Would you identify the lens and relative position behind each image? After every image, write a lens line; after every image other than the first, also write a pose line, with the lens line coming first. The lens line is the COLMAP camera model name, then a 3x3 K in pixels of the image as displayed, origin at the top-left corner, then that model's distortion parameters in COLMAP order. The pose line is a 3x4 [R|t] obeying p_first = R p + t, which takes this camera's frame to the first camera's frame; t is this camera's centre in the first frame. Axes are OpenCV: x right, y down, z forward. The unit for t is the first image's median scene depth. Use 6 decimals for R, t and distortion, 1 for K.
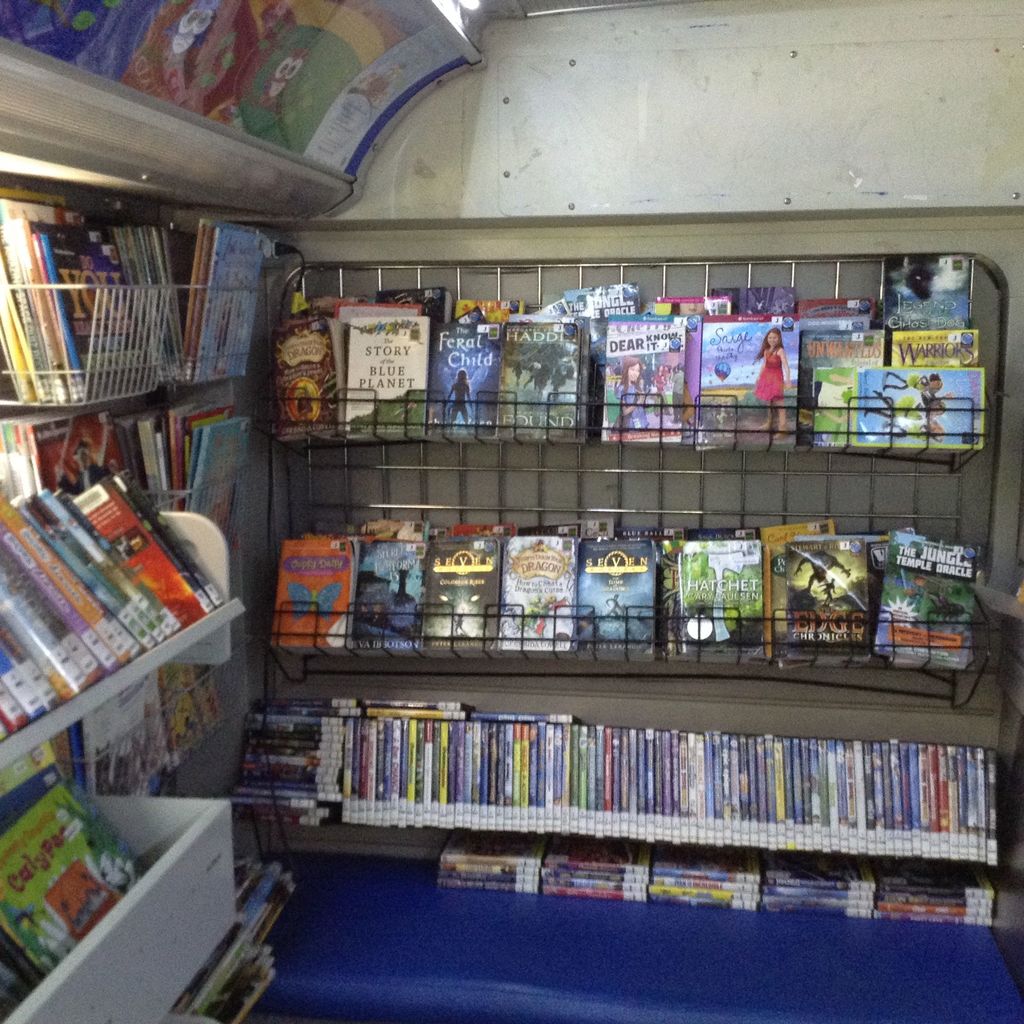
lens RADIAL K [[1290.1, 0, 509.9], [0, 1290.1, 513.9], [0, 0, 1]] dist [0.084263, 0.000000]
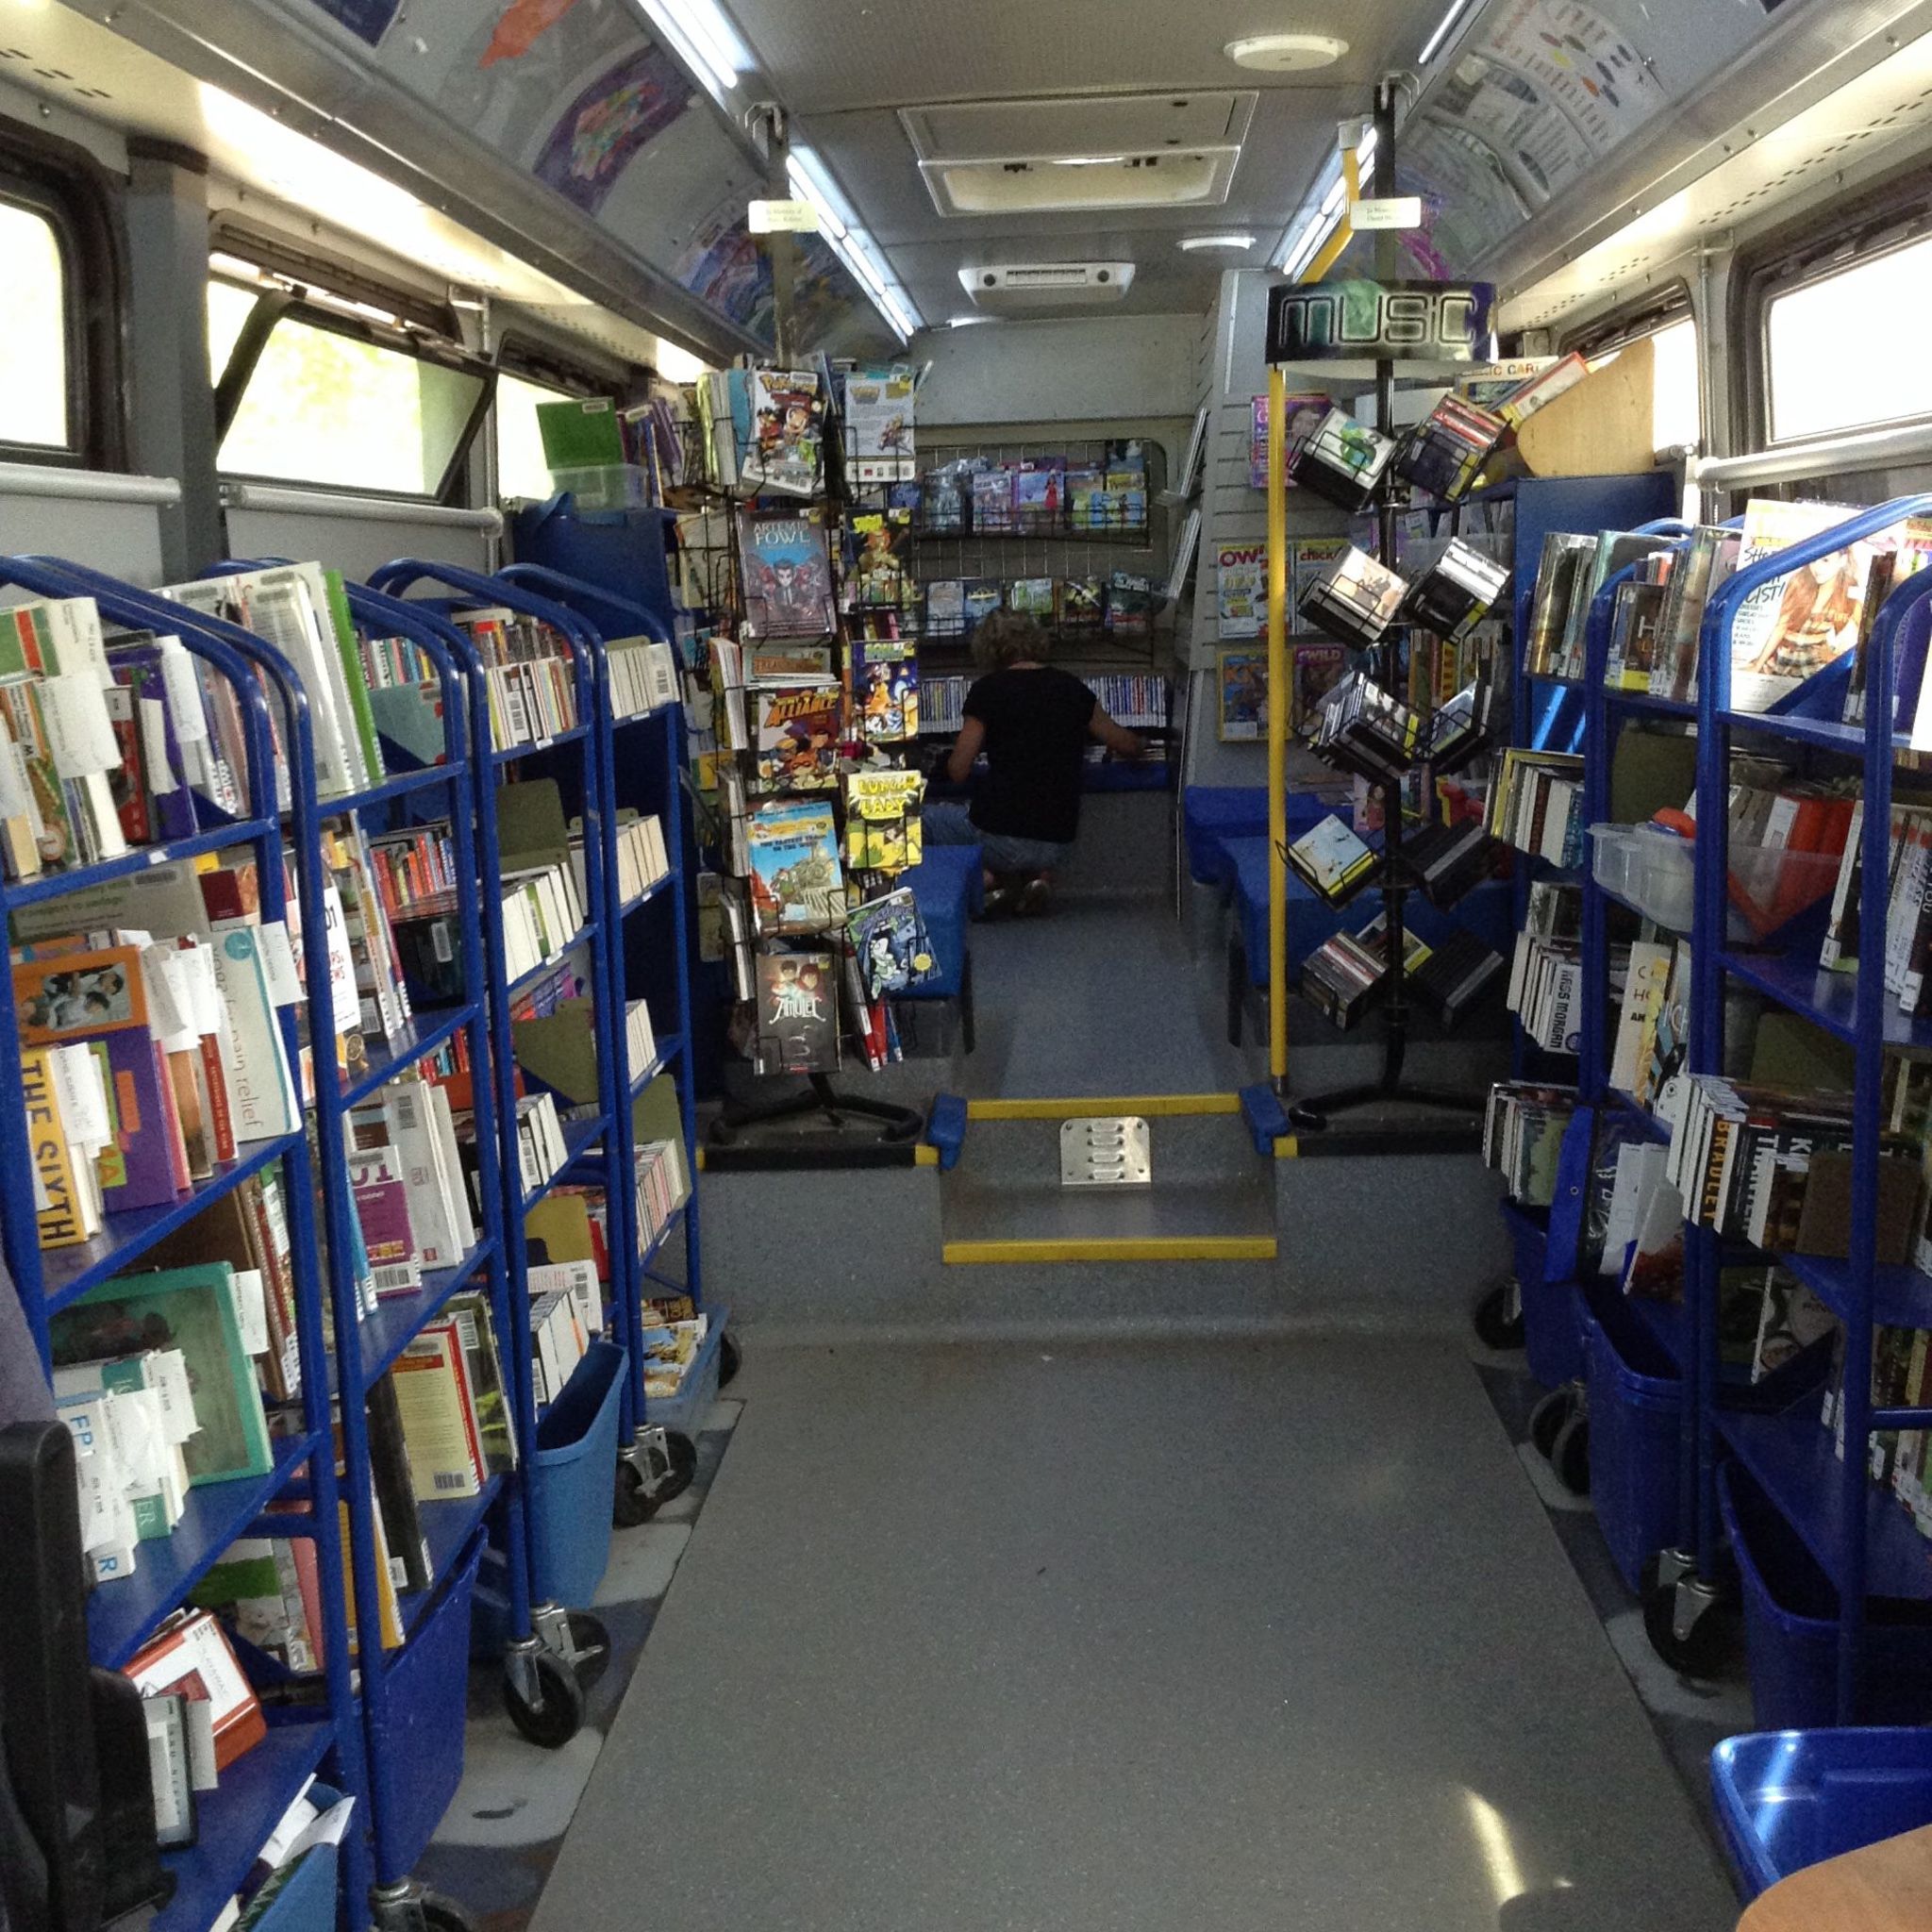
lens RADIAL K [[2434.1, 0, 973.8], [0, 2434.1, 969.0], [0, 0, 1]] dist [0.084263, 0.000000]
pose [[0.995571, -0.039866, 0.085139, -0.292193], [0.039975, 0.999201, 0.000427, 0.648332], [-0.085088, 0.002979, 0.996369, -2.925991]]
